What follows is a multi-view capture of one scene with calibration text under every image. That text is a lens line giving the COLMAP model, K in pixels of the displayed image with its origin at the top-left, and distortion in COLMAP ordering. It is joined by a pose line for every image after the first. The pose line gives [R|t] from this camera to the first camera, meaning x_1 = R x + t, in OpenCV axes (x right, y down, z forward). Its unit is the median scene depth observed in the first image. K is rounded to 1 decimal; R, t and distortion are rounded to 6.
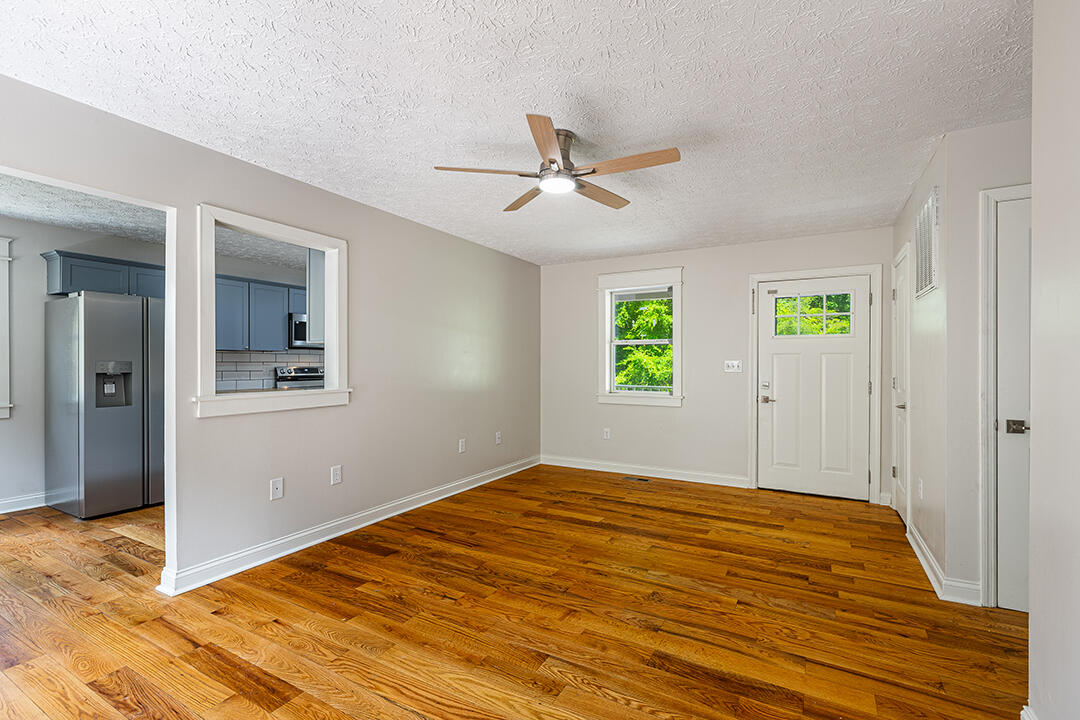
lens RADIAL K [[477.8, 0, 540.0], [0, 477.8, 360.0], [0, 0, 1]] dist [-0.000037, -0.000005]
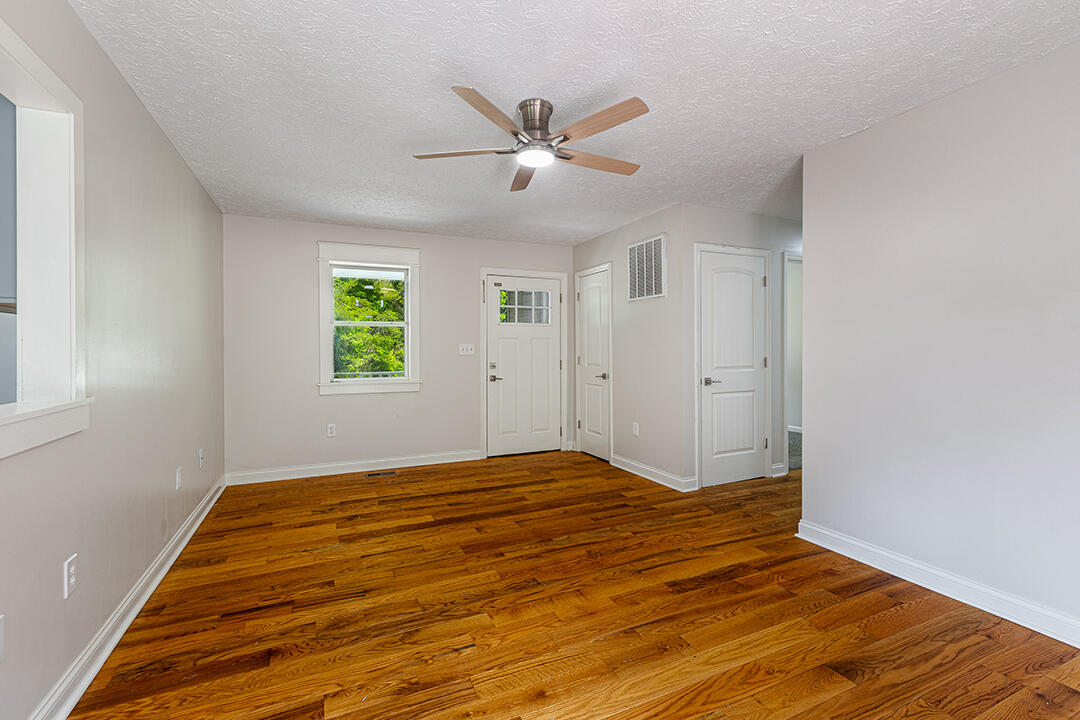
lens RADIAL K [[481.8, 0, 542.6], [0, 481.8, 349.9], [0, 0, 1]] dist [0.001566, 0.000132]
pose [[0.582073, -0.007140, 0.813105, -0.580157], [-0.001526, 0.999950, 0.009874, 0.004631], [-0.813135, -0.006988, 0.582033, 0.343464]]
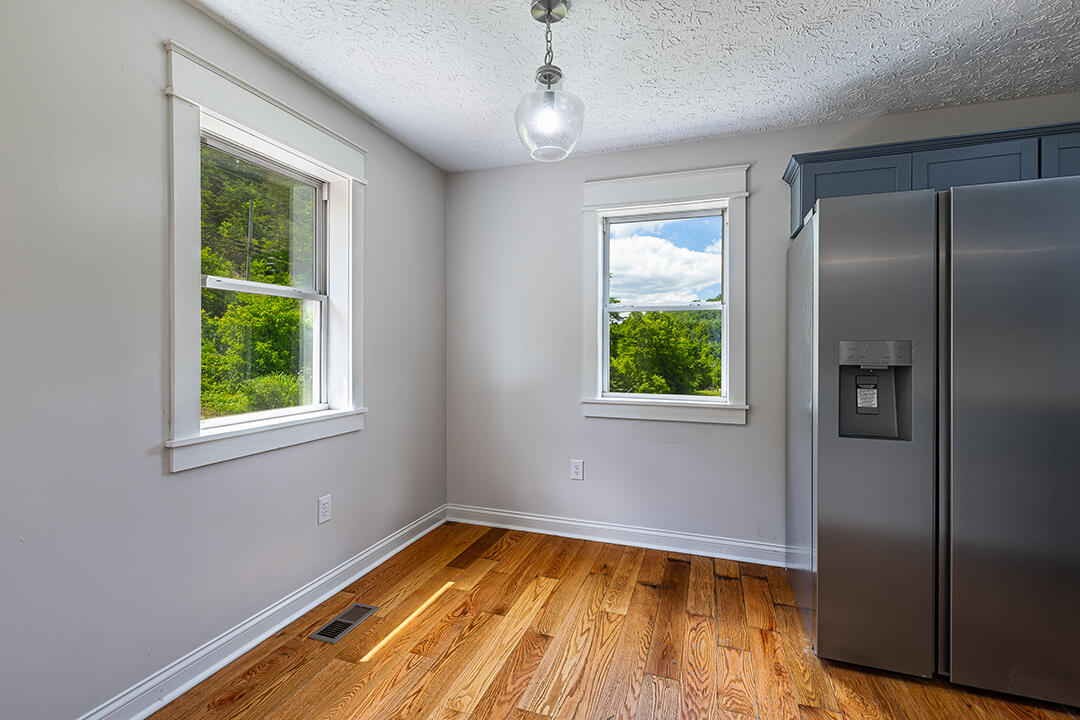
lens RADIAL K [[482.9, 0, 539.3], [0, 482.9, 355.0], [0, 0, 1]] dist [0.000937, 0.000172]
pose [[0.184645, 0.014164, -0.982703, -0.598910], [0.004939, 0.999870, 0.015339, 0.009243], [0.982793, -0.007686, 0.184552, 0.724097]]
